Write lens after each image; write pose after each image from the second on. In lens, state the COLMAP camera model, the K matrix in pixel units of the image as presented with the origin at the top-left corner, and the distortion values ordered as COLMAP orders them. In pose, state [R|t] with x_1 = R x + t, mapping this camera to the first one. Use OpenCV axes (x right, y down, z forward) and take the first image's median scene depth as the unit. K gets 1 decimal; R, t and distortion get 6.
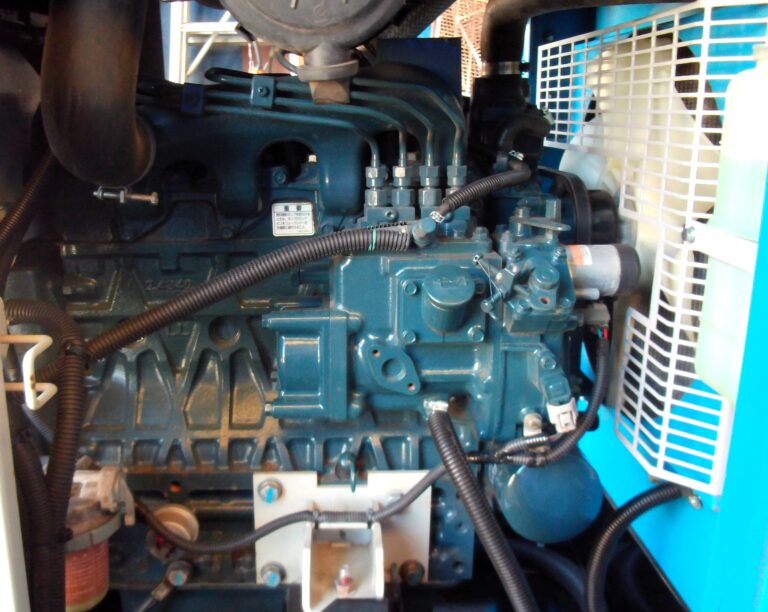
lens RADIAL K [[763.1, 0, 298.3], [0, 763.1, 306.3], [0, 0, 1]] dist [-0.059740, -0.007618]
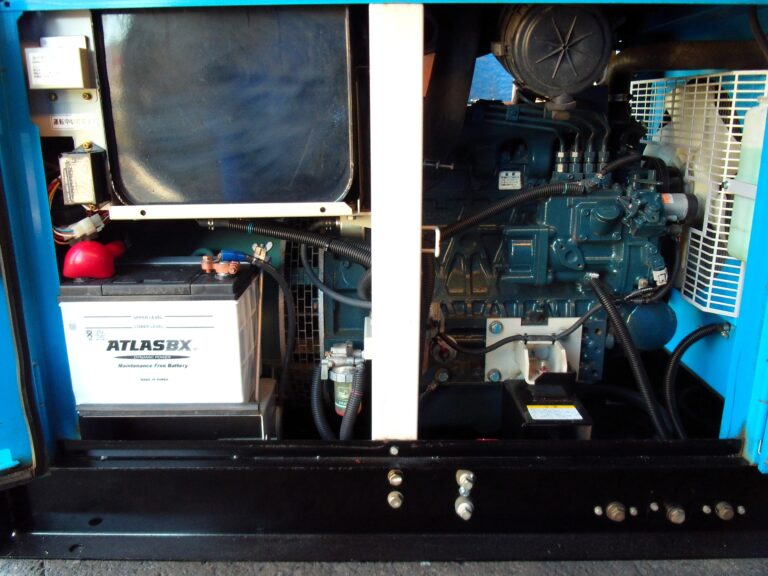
lens RADIAL K [[650.2, 0, 384.0], [0, 650.2, 288.0], [0, 0, 1]] dist [-0.038588, 0.001167]
pose [[0.999818, 0.003746, 0.018715, -0.379574], [-0.004034, 0.999874, 0.015346, 0.138666], [-0.018655, -0.015418, 0.999707, -0.637802]]
